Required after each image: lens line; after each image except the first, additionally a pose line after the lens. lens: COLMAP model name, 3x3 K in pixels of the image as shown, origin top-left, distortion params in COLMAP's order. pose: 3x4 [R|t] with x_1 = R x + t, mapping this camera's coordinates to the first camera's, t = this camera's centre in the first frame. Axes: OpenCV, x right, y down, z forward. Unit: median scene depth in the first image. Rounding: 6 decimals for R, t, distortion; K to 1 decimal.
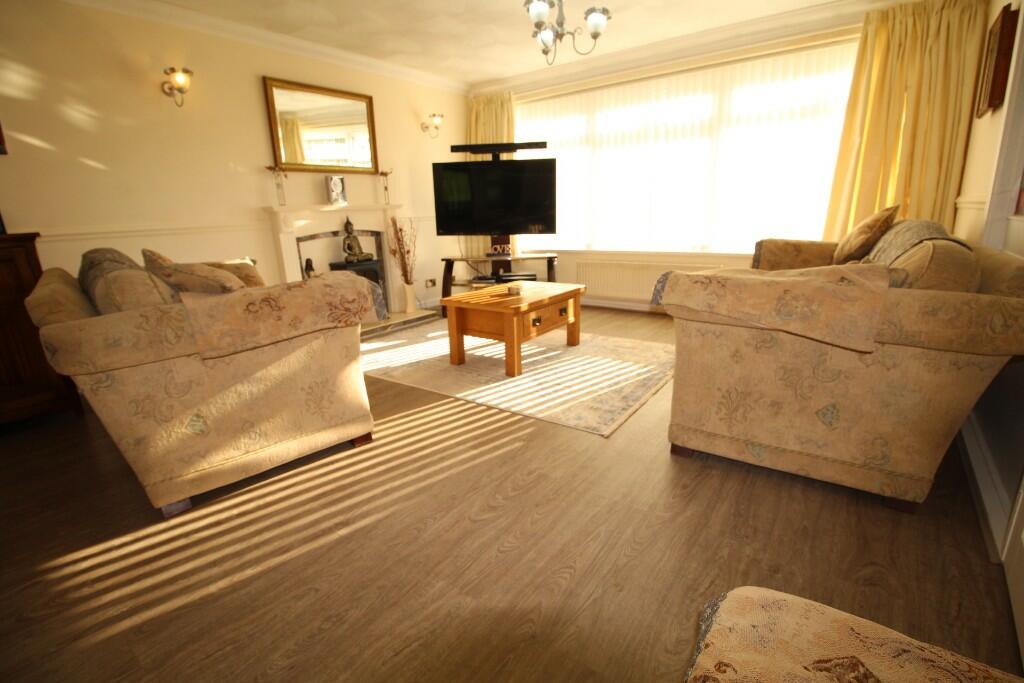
lens RADIAL K [[473.0, 0, 512.0], [0, 473.0, 341.5], [0, 0, 1]] dist [0.004754, -0.014303]
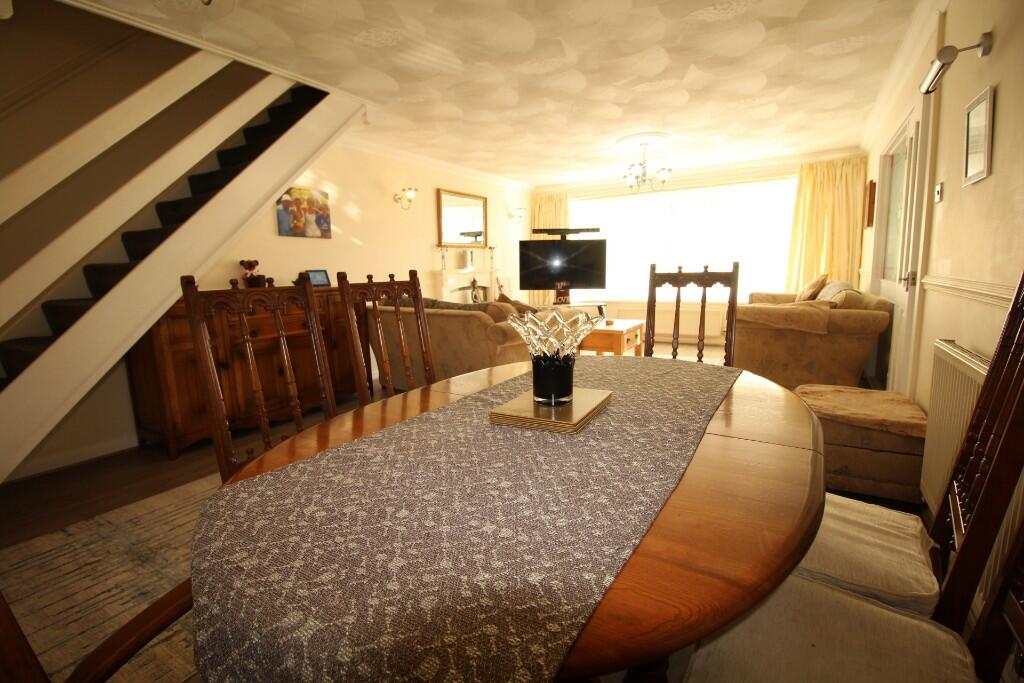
lens RADIAL K [[473.0, 0, 512.0], [0, 473.0, 341.5], [0, 0, 1]] dist [0.004754, -0.014303]
pose [[0.995653, -0.006661, 0.092905, -0.373766], [0.017539, 0.993004, -0.116774, 0.108103], [-0.091477, 0.117896, 0.988804, -0.437423]]
